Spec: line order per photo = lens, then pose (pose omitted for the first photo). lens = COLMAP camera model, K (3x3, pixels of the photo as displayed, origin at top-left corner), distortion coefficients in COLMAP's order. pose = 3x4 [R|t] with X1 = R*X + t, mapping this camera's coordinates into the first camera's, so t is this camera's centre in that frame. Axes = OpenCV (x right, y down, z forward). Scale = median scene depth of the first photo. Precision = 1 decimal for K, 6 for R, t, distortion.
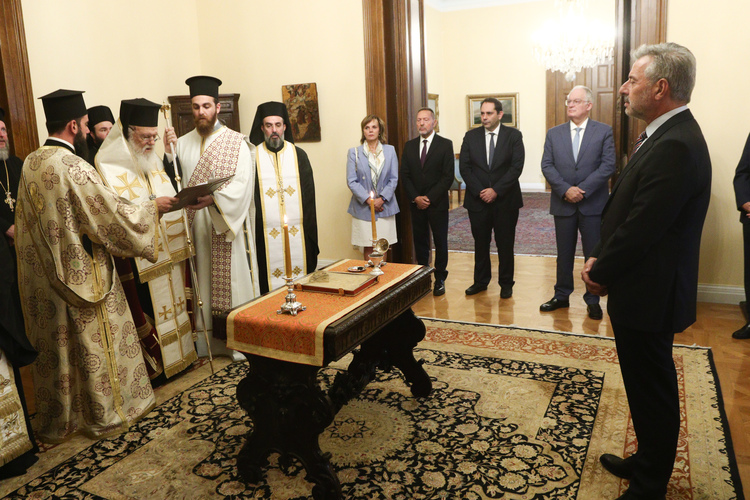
lens RADIAL K [[607.3, 0, 375.0], [0, 607.3, 250.0], [0, 0, 1]] dist [-0.068158, 0.052823]
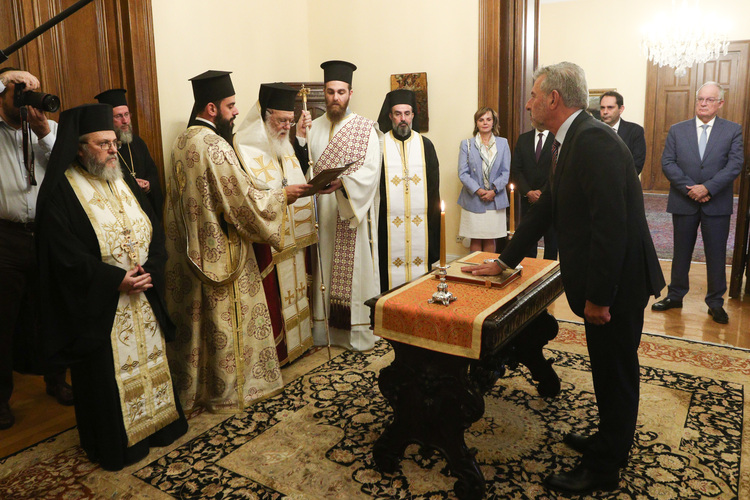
lens RADIAL K [[607.3, 0, 375.0], [0, 607.3, 250.0], [0, 0, 1]] dist [-0.068158, 0.052823]
pose [[0.992630, 0.046741, -0.111806, -0.107638], [-0.045604, 0.998879, 0.012709, 0.008431], [0.112274, -0.007516, 0.993649, 0.012335]]
